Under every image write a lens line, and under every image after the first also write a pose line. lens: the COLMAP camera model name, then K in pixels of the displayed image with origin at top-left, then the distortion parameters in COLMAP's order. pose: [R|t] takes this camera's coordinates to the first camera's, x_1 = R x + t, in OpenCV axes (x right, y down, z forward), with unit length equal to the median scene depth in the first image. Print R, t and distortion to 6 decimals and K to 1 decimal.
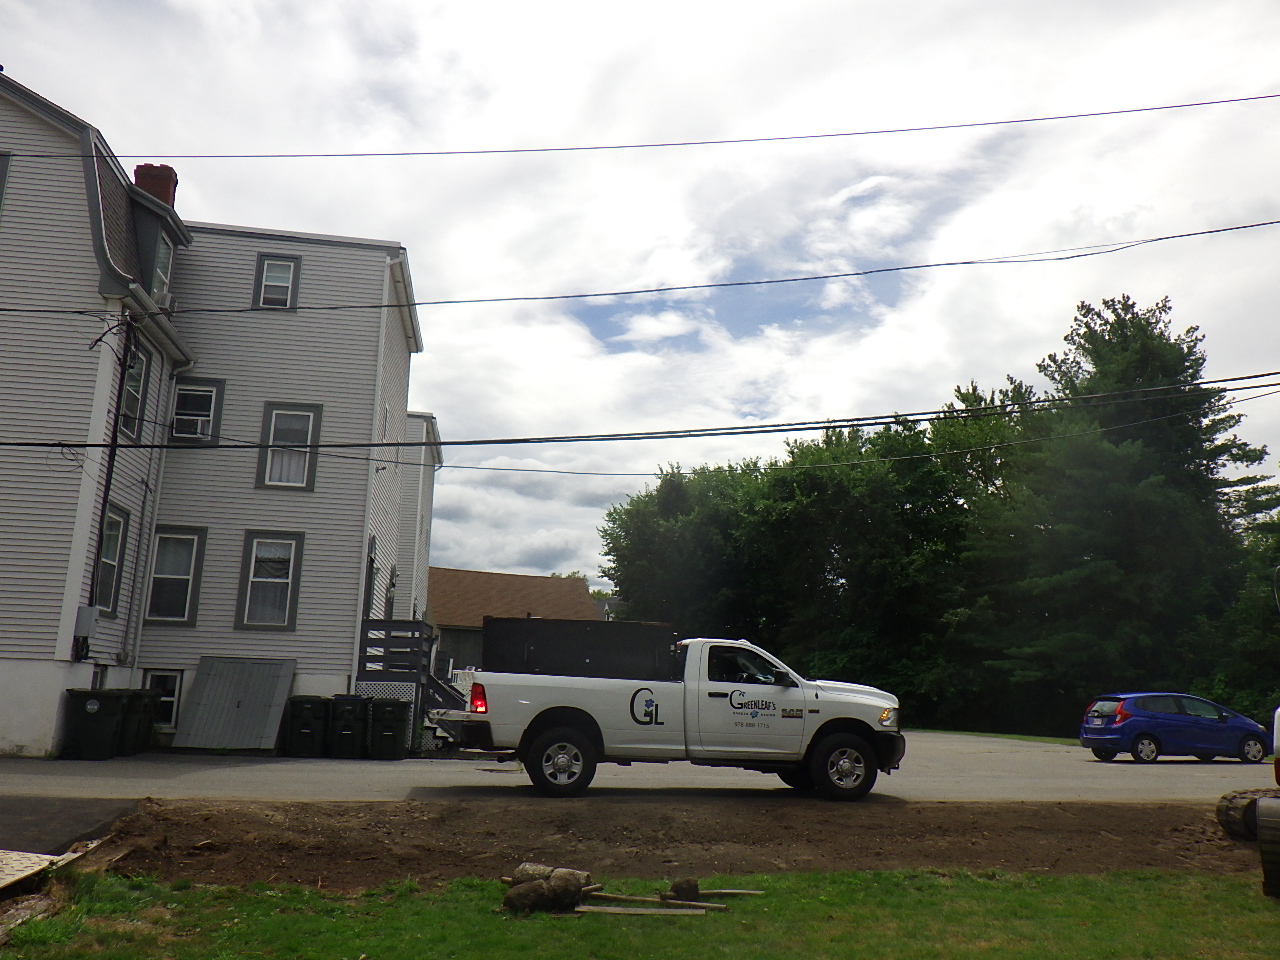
lens RADIAL K [[1058.9, 0, 645.0], [0, 1058.9, 478.4], [0, 0, 1]] dist [0.003978, -0.011531]
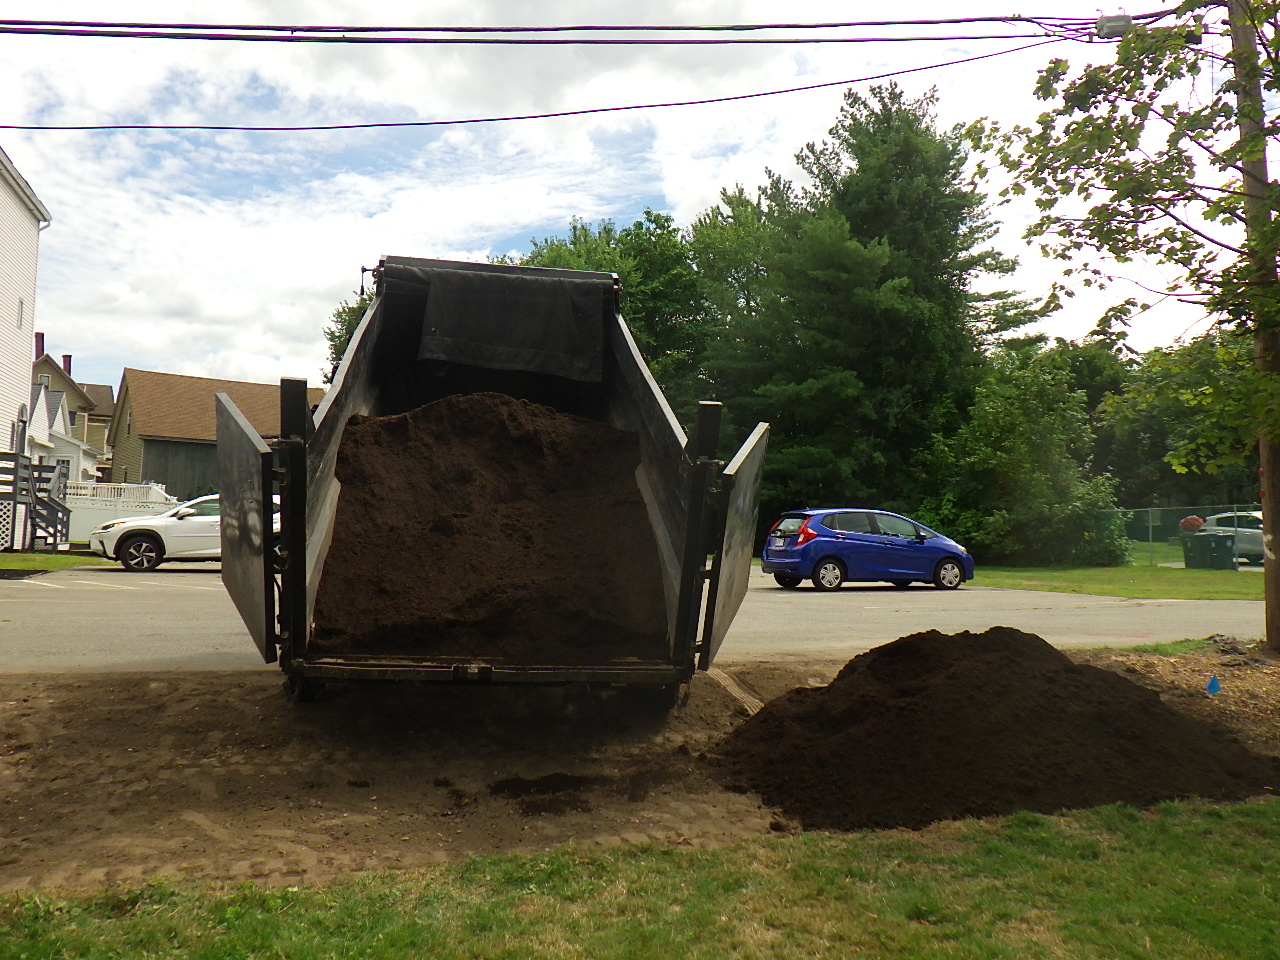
lens RADIAL K [[1058.9, 0, 633.3], [0, 1058.9, 474.4], [0, 0, 1]] dist [0.003978, -0.011531]
pose [[0.984729, 0.011613, 0.173707, 0.083900], [-0.039302, 0.986844, 0.156825, 0.024969], [-0.169600, -0.161257, 0.972230, 0.107696]]
